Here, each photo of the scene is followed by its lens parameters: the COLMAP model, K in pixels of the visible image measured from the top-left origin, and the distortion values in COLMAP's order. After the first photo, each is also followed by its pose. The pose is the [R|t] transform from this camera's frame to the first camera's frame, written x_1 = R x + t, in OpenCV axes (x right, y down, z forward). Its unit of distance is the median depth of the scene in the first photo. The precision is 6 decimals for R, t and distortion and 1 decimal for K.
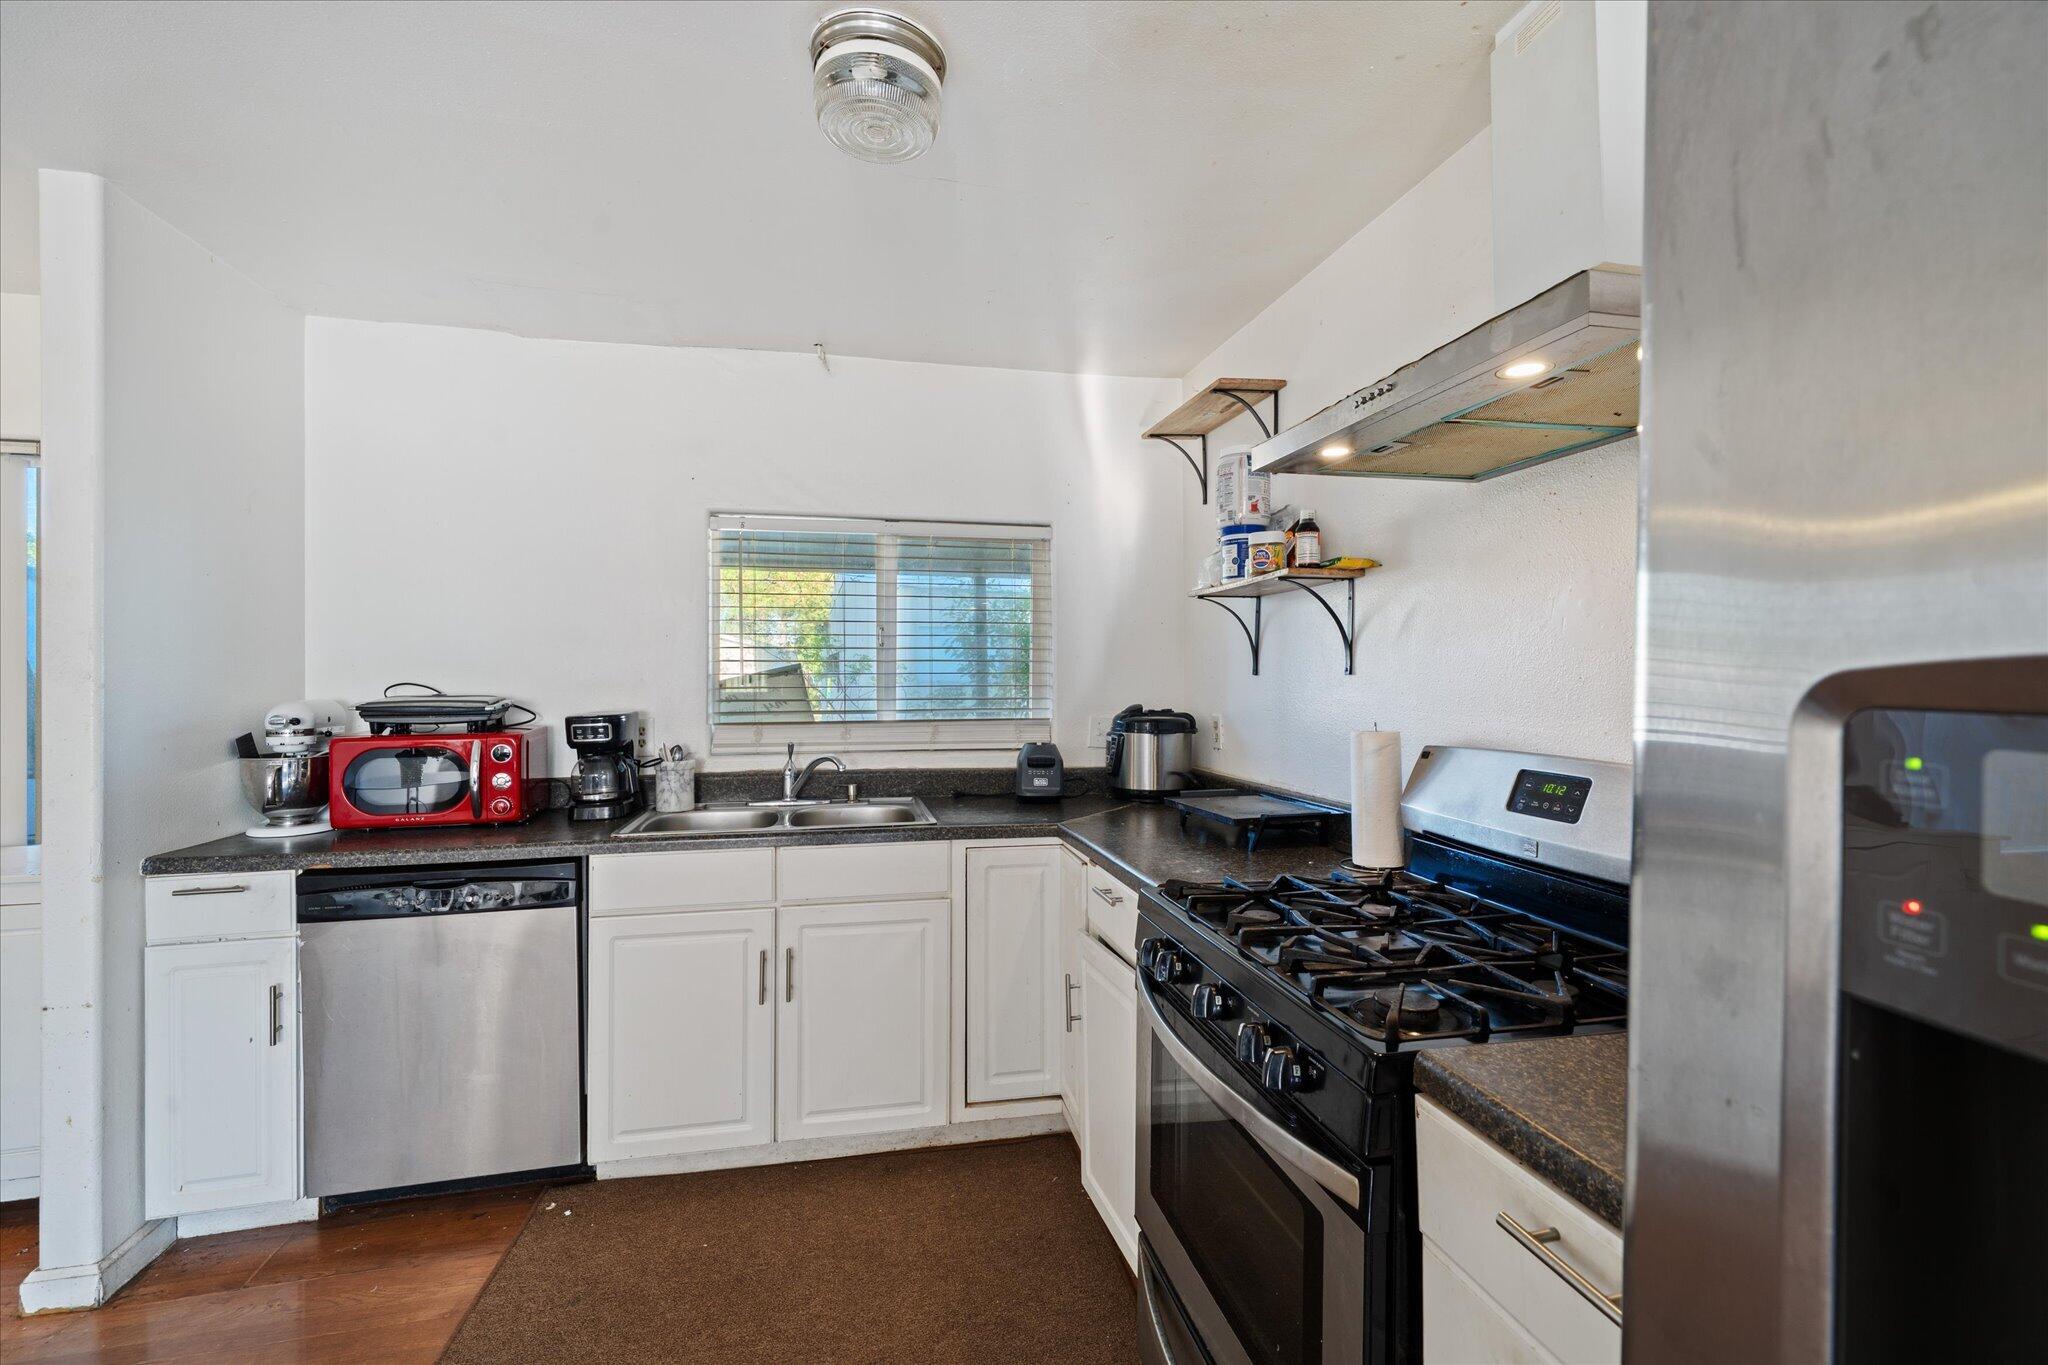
lens RADIAL K [[891.0, 0, 1019.4], [0, 891.0, 674.5], [0, 0, 1]] dist [0.002791, 0.000099]
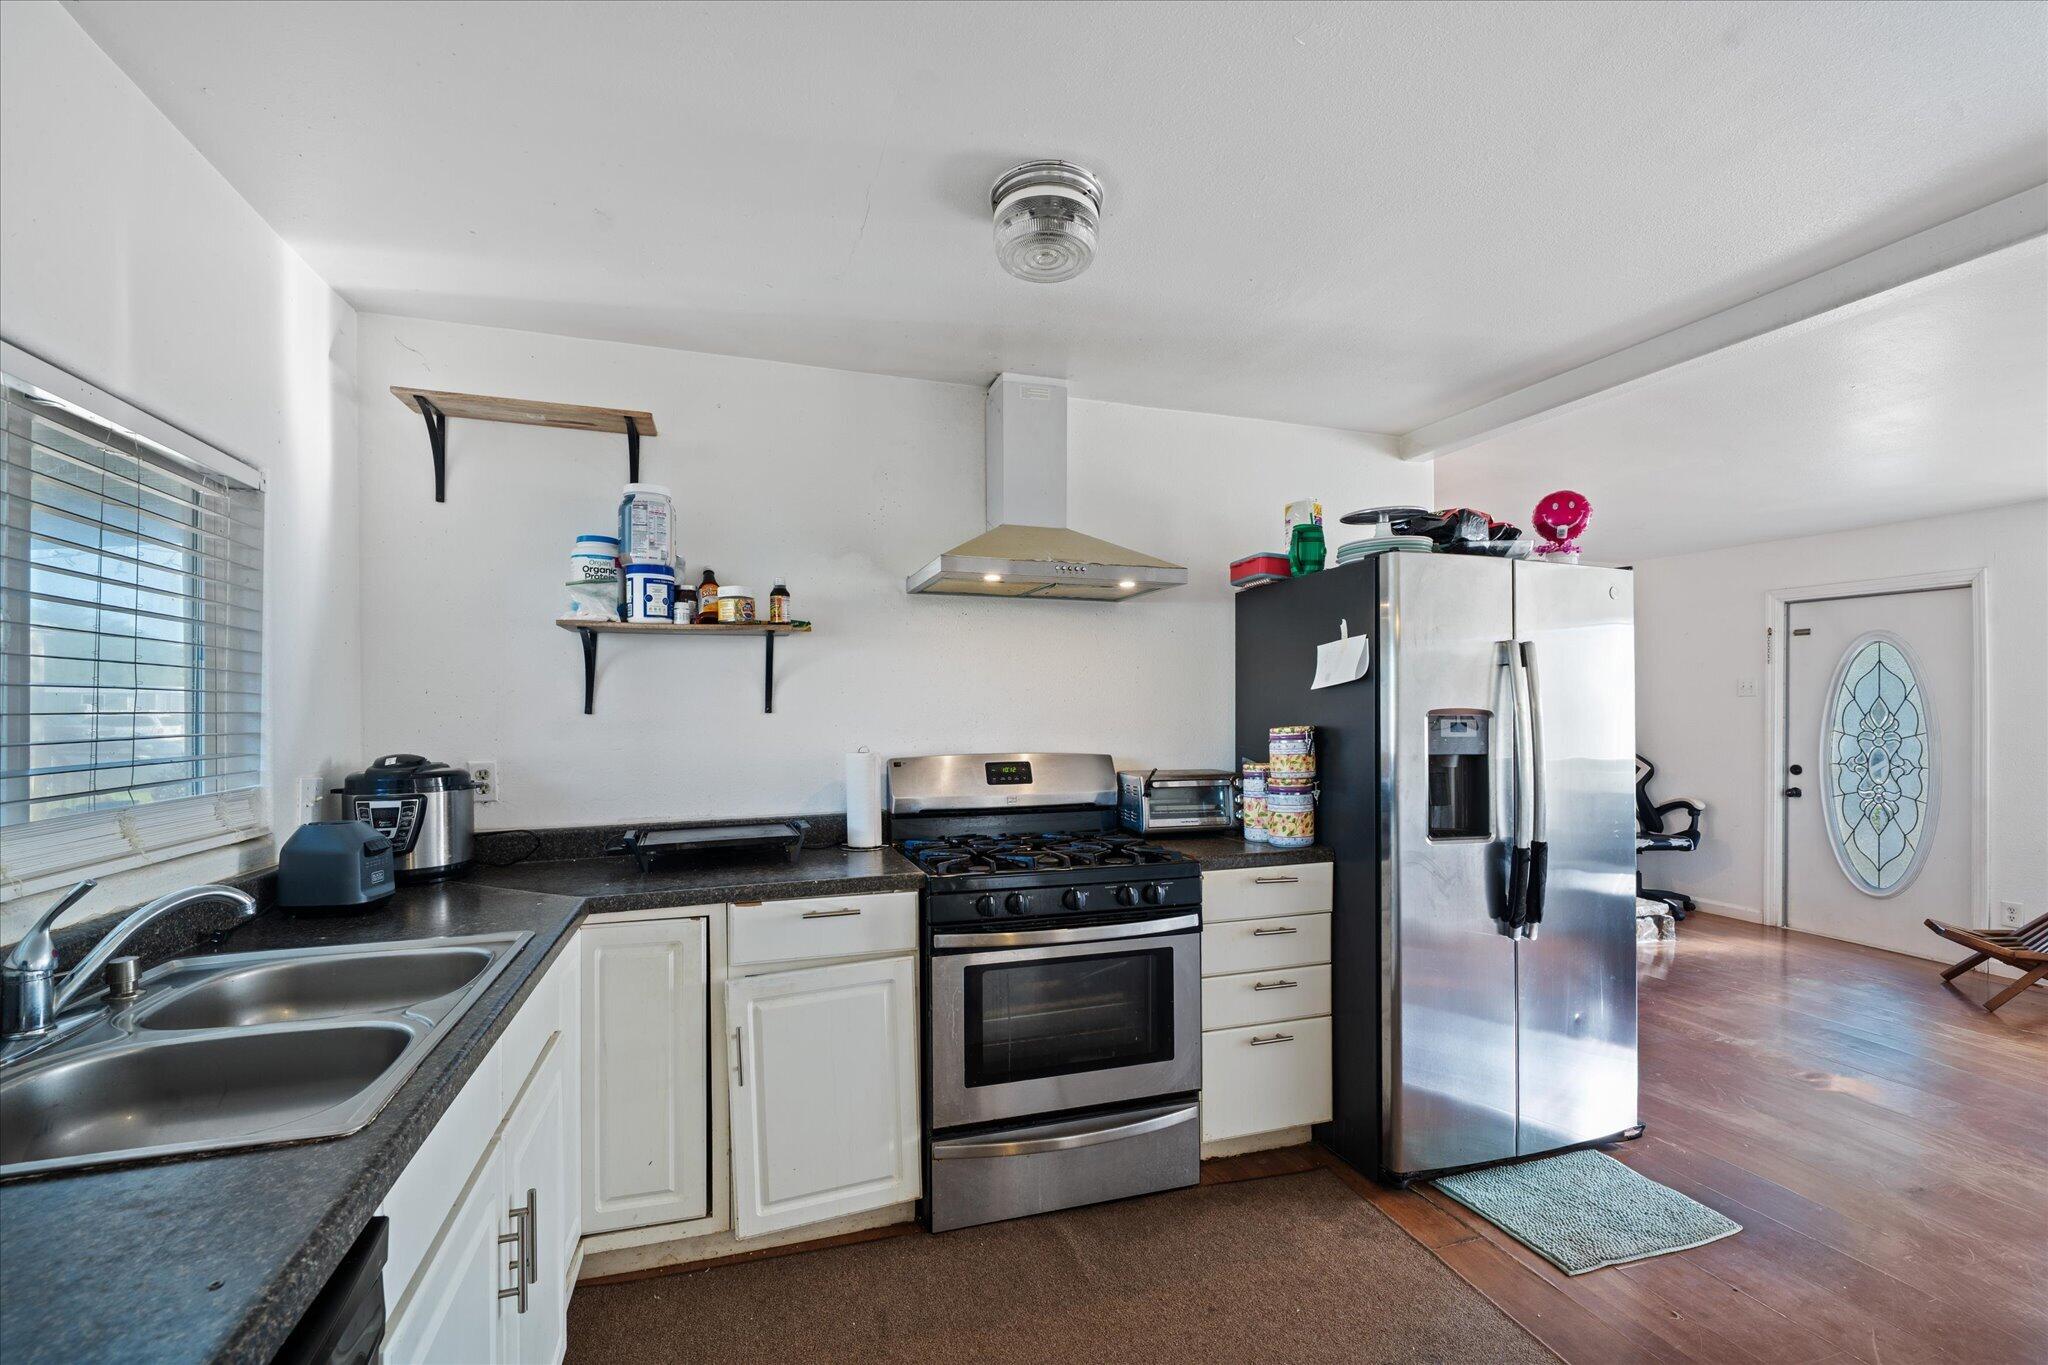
lens RADIAL K [[879.9, 0, 1025.5], [0, 879.9, 719.1], [0, 0, 1]] dist [-0.000739, -0.000124]
pose [[-0.116120, -0.008604, 0.993198, -0.826281], [0.003724, 0.999952, 0.009098, -0.000824], [-0.993228, 0.004755, -0.116082, 0.731333]]
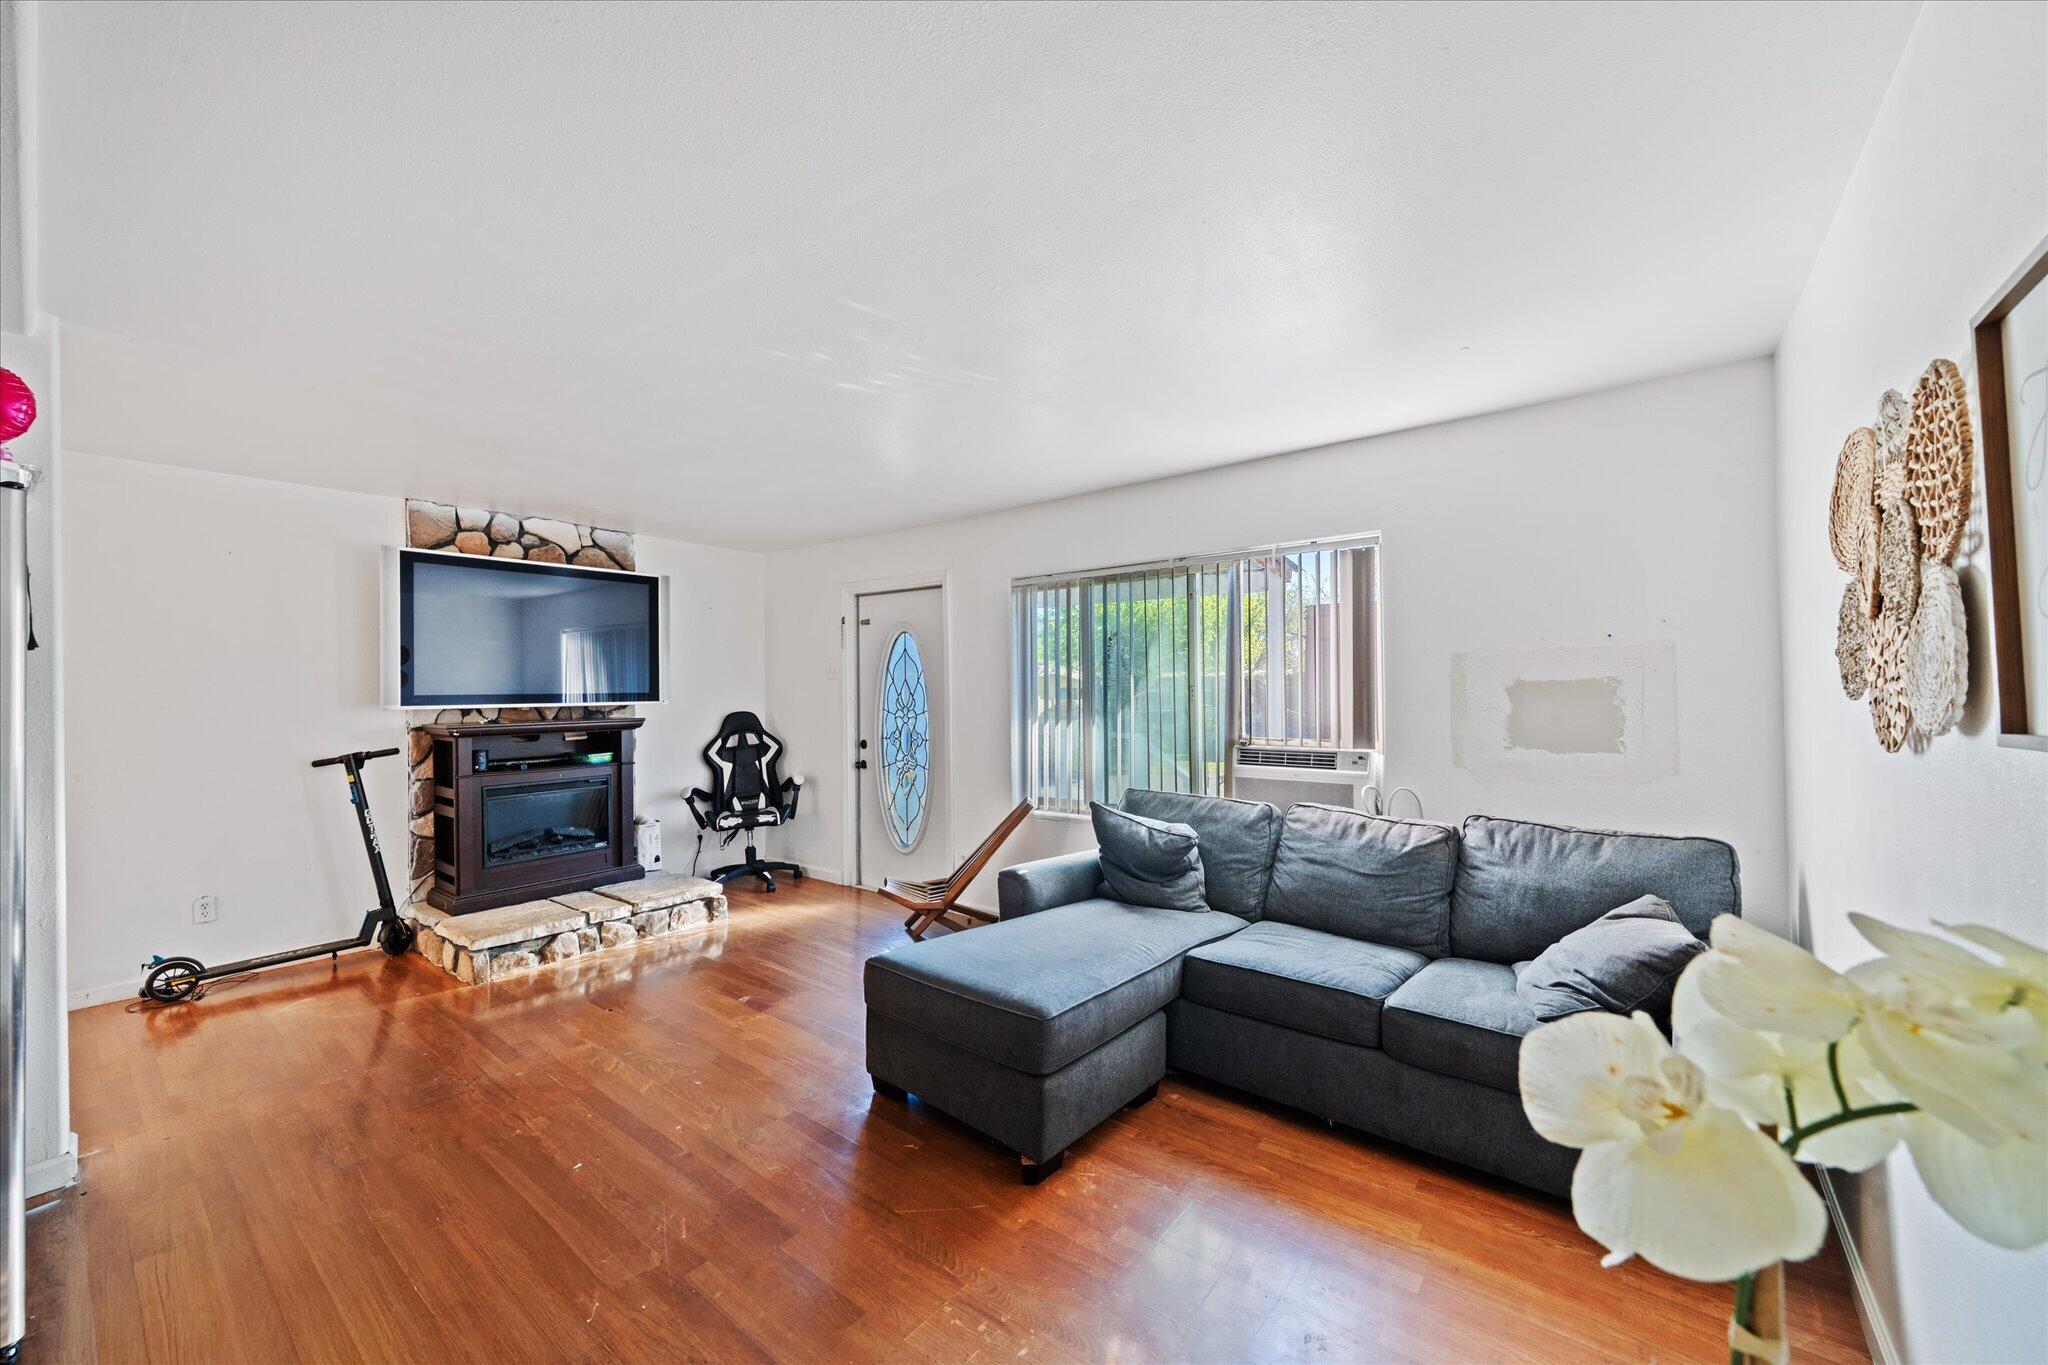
lens RADIAL K [[781.0, 0, 1023.3], [0, 781.0, 687.4], [0, 0, 1]] dist [0.000031, -0.000092]
pose [[-0.638814, 0.009066, 0.769308, -0.840493], [0.011677, 0.999930, -0.002087, 0.003267], [-0.769273, 0.007650, -0.638875, -0.414562]]
